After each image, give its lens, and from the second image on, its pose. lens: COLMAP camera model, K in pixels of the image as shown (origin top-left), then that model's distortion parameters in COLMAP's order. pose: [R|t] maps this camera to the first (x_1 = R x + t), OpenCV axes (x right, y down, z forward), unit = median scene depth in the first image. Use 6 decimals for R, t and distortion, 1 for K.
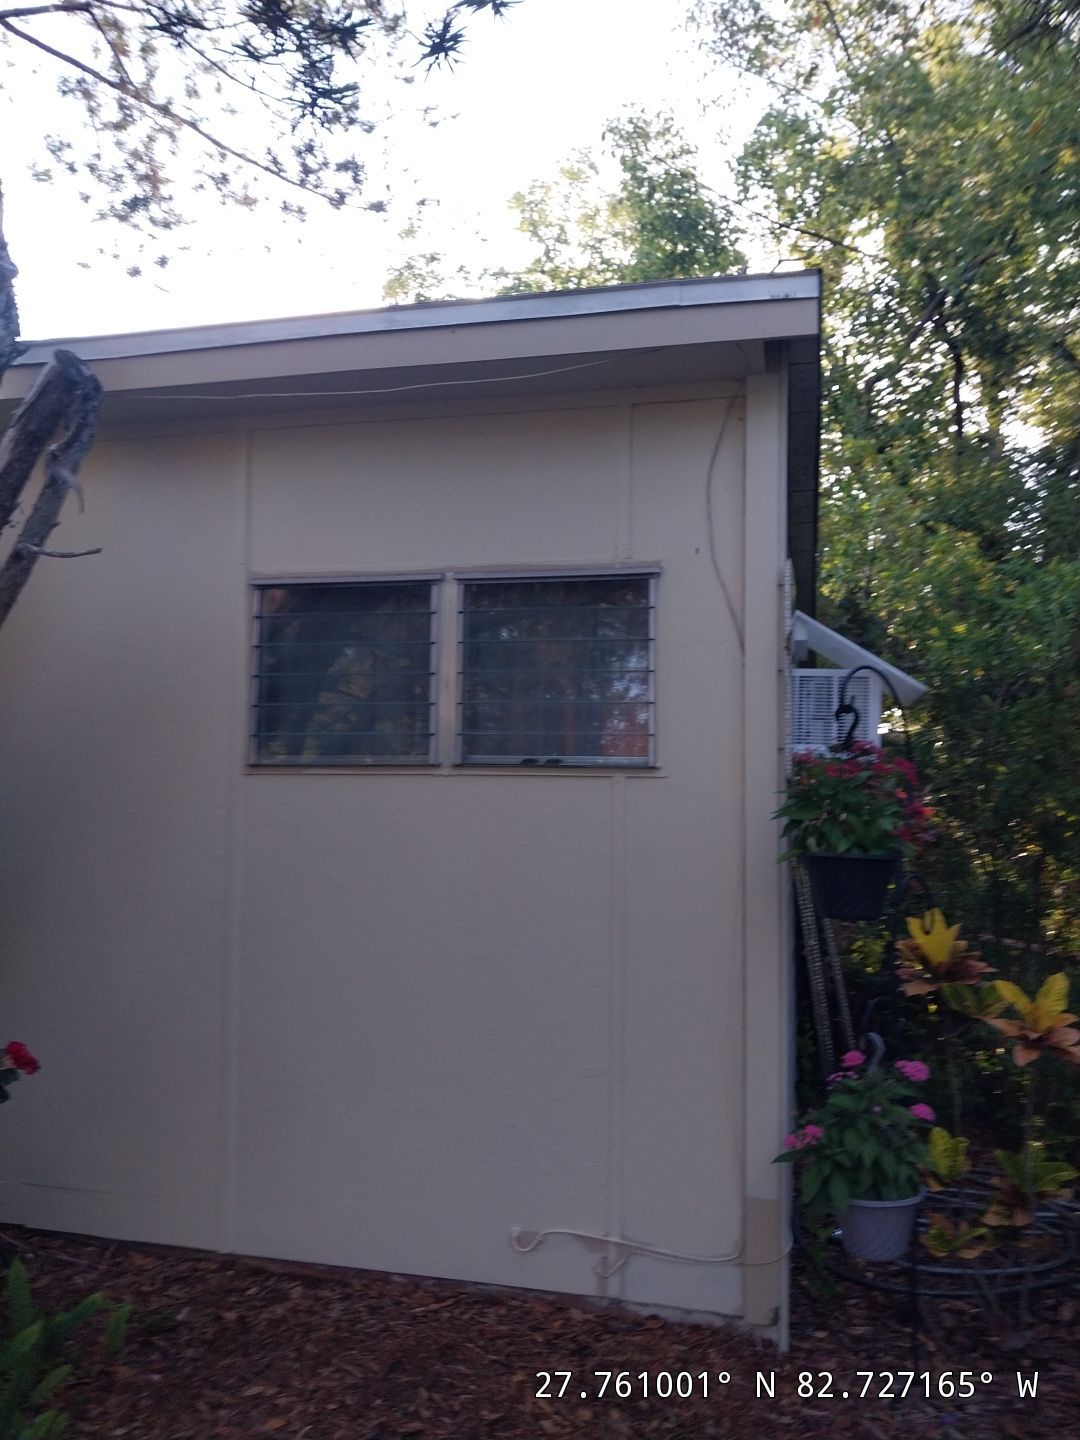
lens RADIAL K [[1153.6, 0, 505.9], [0, 1153.6, 763.7], [0, 0, 1]] dist [0.041045, -0.105309]
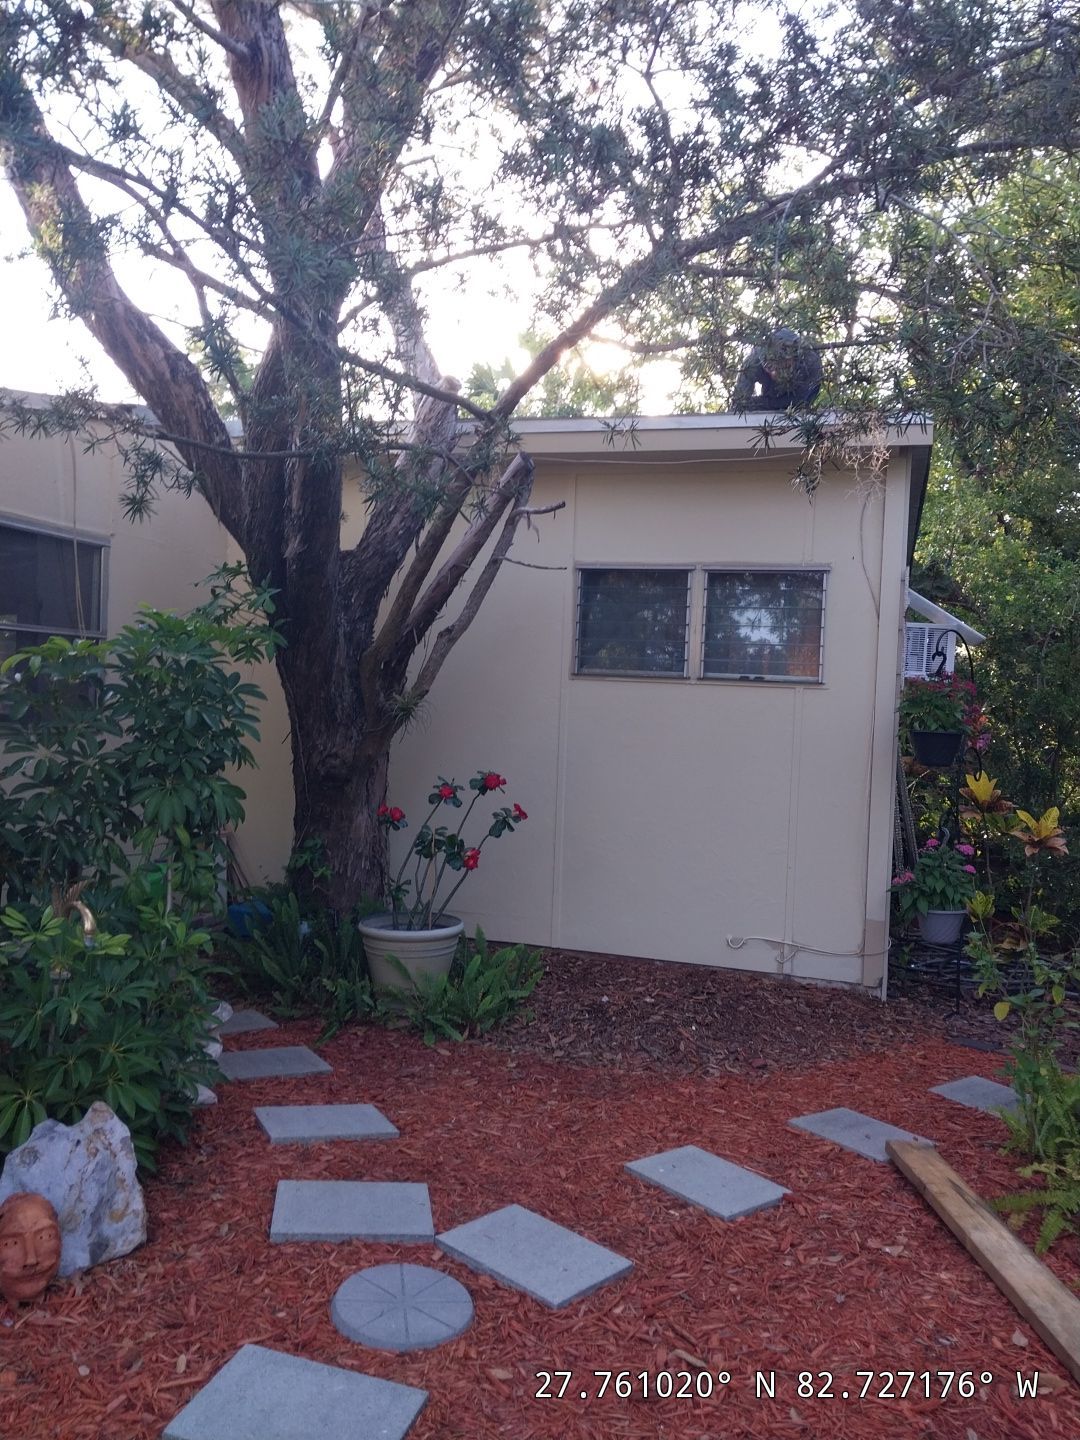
lens RADIAL K [[1062.5, 0, 479.3], [0, 1062.5, 736.3], [0, 0, 1]] dist [0.035613, -0.055489]
pose [[0.995217, 0.031922, -0.092328, -0.238193], [-0.026301, 0.997762, 0.061471, -0.001766], [0.094084, -0.058749, 0.993829, -0.670253]]
